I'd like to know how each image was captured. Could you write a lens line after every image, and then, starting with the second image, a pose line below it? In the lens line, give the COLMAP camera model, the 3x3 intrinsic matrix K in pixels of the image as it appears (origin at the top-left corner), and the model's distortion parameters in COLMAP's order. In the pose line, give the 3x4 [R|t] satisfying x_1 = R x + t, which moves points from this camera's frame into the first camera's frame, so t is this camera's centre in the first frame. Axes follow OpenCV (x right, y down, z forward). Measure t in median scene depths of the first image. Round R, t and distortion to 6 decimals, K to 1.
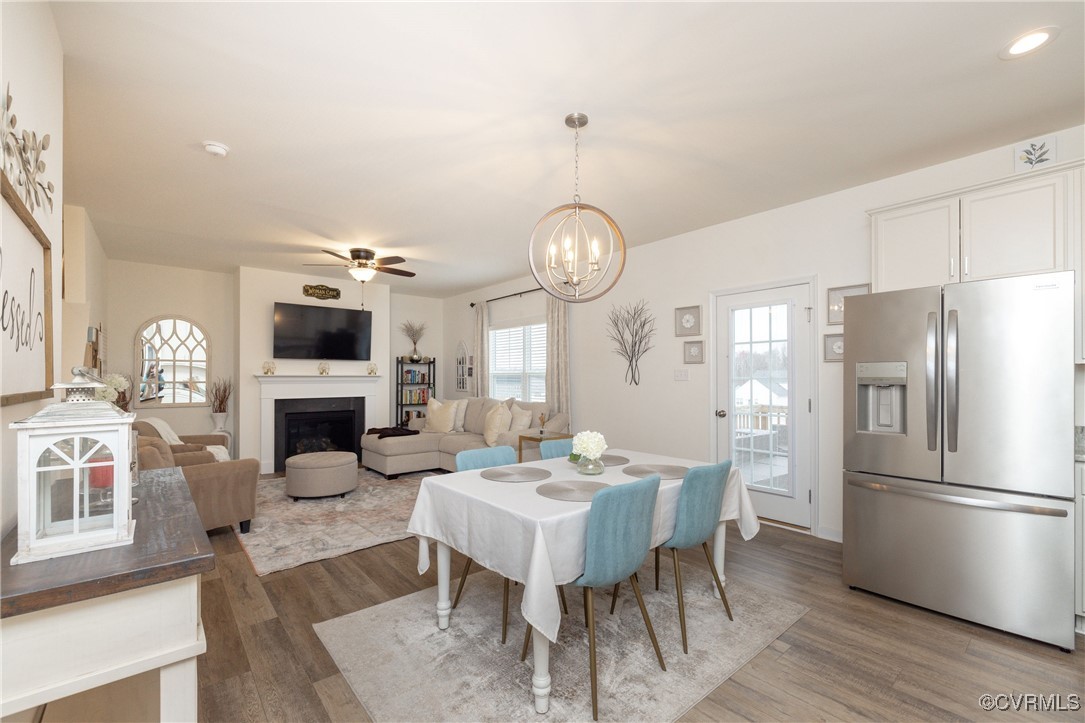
lens RADIAL K [[457.5, 0, 537.8], [0, 457.5, 376.1], [0, 0, 1]] dist [-0.000367, 0.000011]
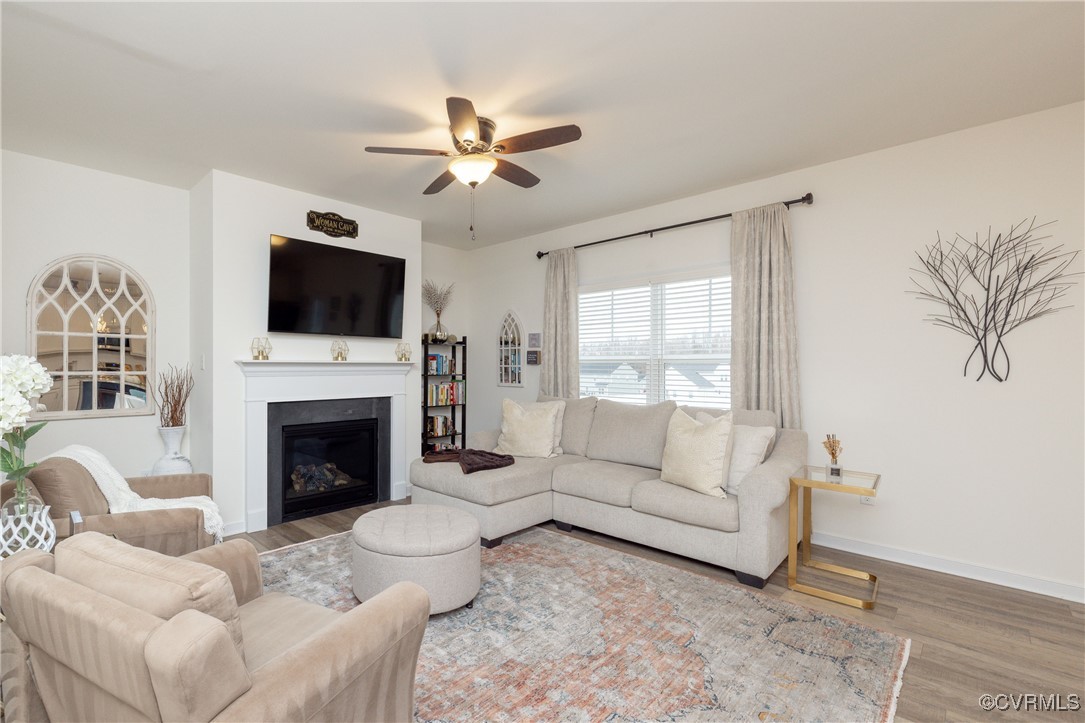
lens RADIAL K [[489.2, 0, 438.6], [0, 489.2, 367.8], [0, 0, 1]] dist [-0.001901, 0.000080]
pose [[0.999520, 0.002294, 0.030891, -0.358570], [-0.002533, 0.999967, 0.007720, 0.000611], [-0.030872, -0.007794, 0.999493, 0.353615]]
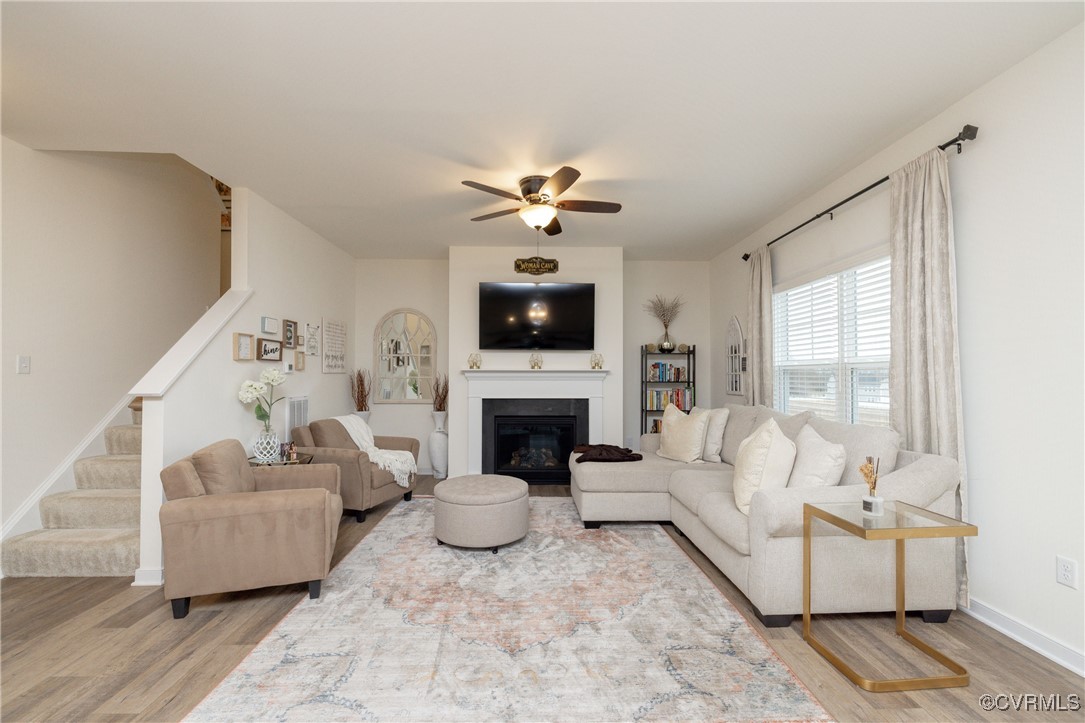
lens RADIAL K [[451.0, 0, 539.2], [0, 451.0, 368.8], [0, 0, 1]] dist [-0.010329, 0.000186]
pose [[0.780239, -0.008106, -0.625429, 0.022611], [-0.001556, 0.999888, -0.014901, 0.008063], [0.625480, 0.012599, 0.780139, 0.399395]]
